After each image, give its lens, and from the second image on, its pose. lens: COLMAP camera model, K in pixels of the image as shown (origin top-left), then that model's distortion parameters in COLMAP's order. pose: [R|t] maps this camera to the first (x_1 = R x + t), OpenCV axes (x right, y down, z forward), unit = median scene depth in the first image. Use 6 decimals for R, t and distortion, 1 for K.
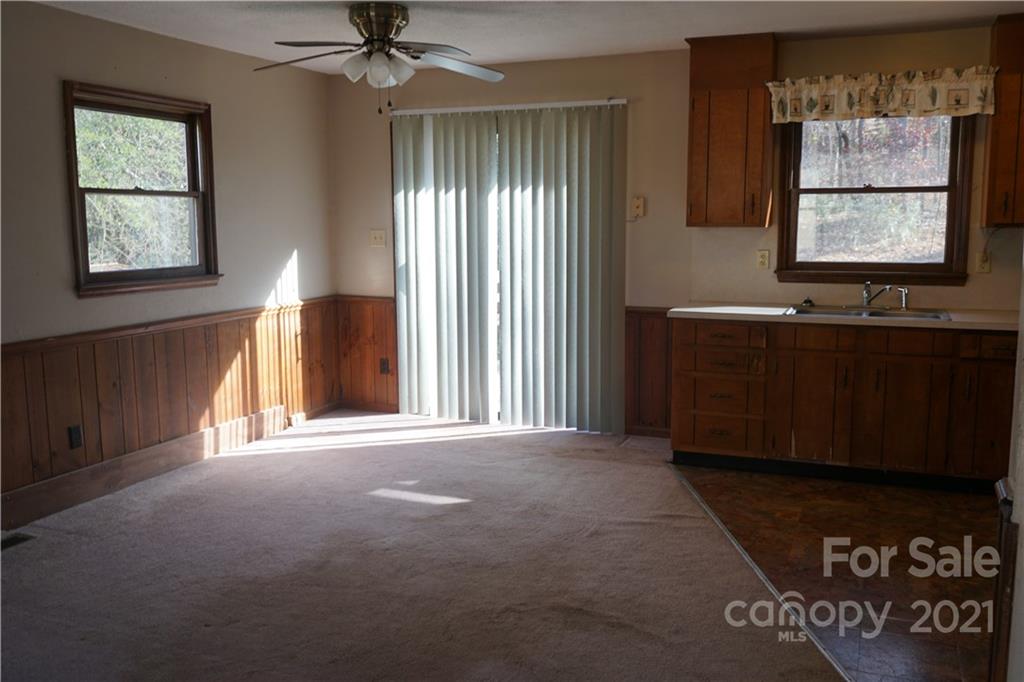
lens RADIAL K [[914.2, 0, 506.2], [0, 914.2, 344.1], [0, 0, 1]] dist [-0.024275, 0.007187]
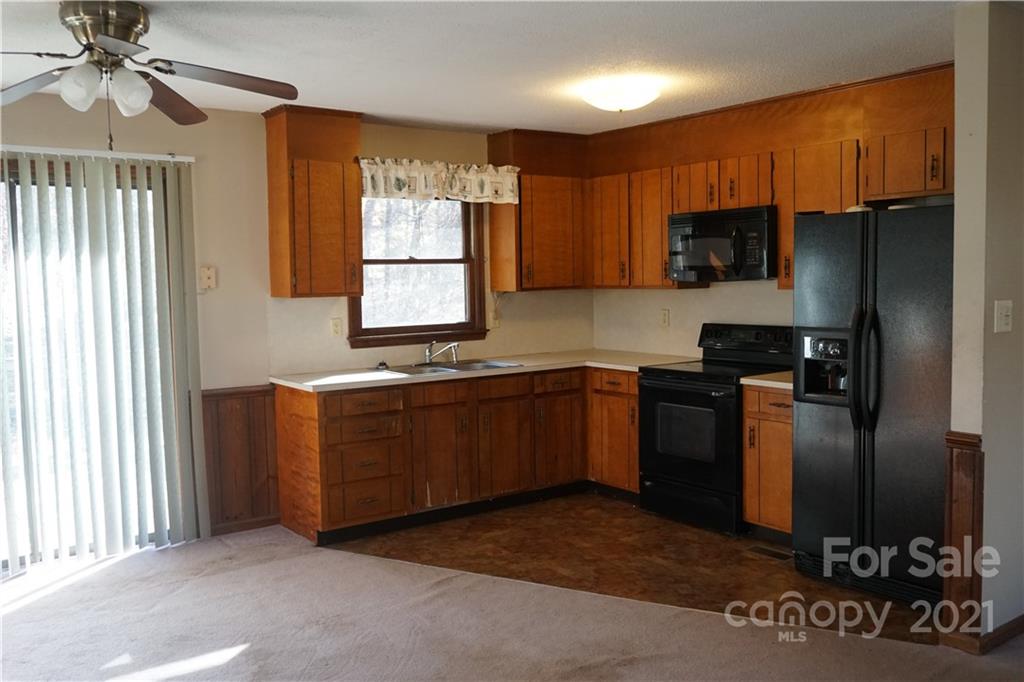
lens RADIAL K [[914.2, 0, 508.6], [0, 914.2, 338.9], [0, 0, 1]] dist [-0.024275, 0.007187]
pose [[0.495538, -0.060513, 0.866476, -0.565202], [0.136602, 0.990586, -0.008943, -0.050172], [-0.857777, 0.122794, 0.499139, 0.362272]]
